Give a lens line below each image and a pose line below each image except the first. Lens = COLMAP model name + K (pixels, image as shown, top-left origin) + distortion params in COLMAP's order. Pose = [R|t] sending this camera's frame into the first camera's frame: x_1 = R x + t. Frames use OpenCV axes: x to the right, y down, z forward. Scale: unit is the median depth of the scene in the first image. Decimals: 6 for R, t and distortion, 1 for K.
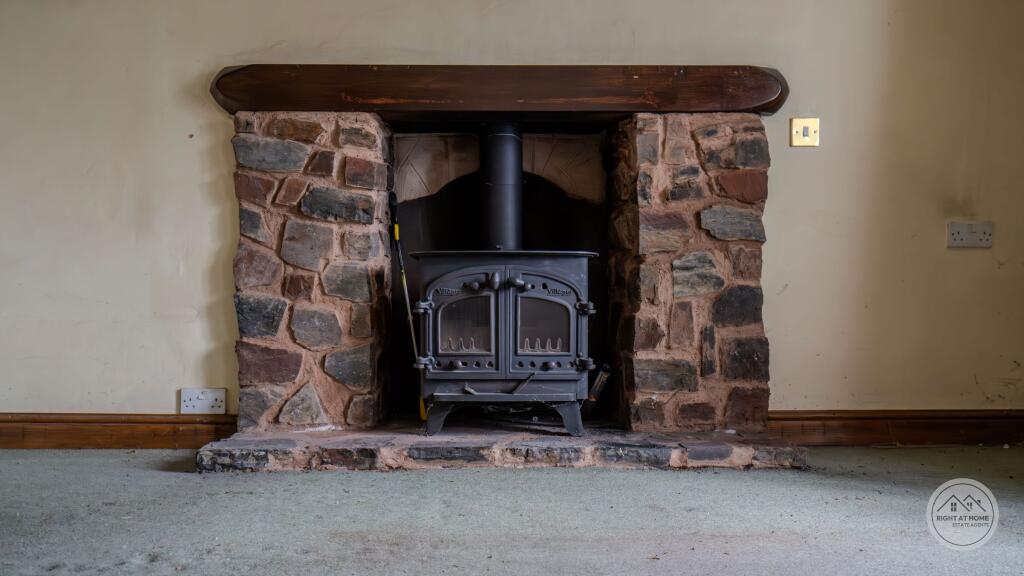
lens RADIAL K [[793.3, 0, 506.1], [0, 793.3, 355.6], [0, 0, 1]] dist [0.020171, 0.000631]
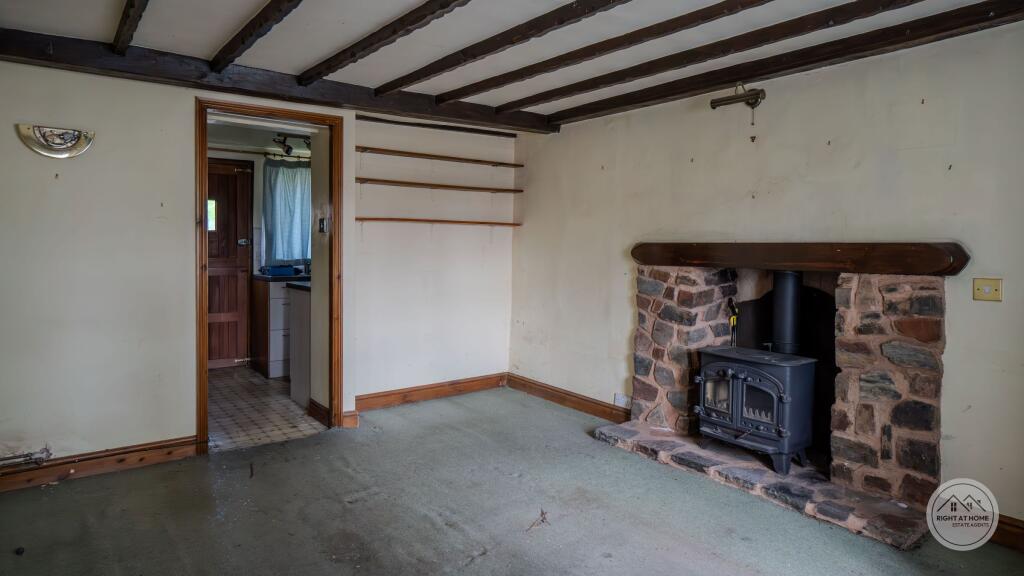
lens RADIAL K [[604.9, 0, 514.7], [0, 604.9, 272.5], [0, 0, 1]] dist [0.001616, 0.001134]
pose [[0.591723, 0.040364, -0.805130, 0.721284], [-0.057953, 0.998291, 0.007456, -0.277942], [0.804056, 0.042248, 0.593051, -0.177933]]
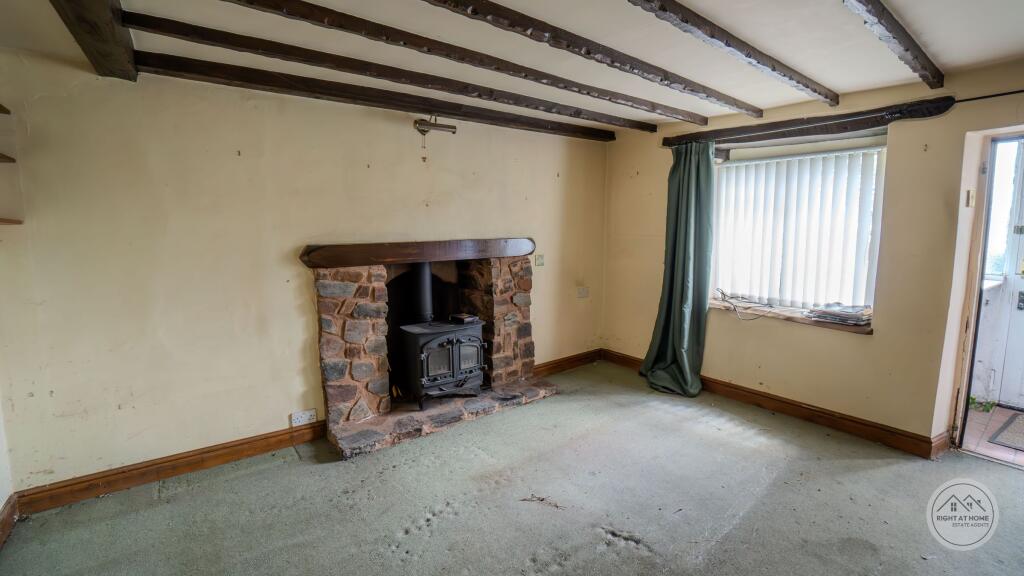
lens RADIAL K [[451.2, 0, 505.8], [0, 451.2, 281.0], [0, 0, 1]] dist [-0.058320, 0.019982]
pose [[0.811617, -0.078148, 0.578939, -0.591600], [0.043679, 0.996356, 0.073259, -0.334197], [-0.582554, -0.034171, 0.812073, -0.141196]]
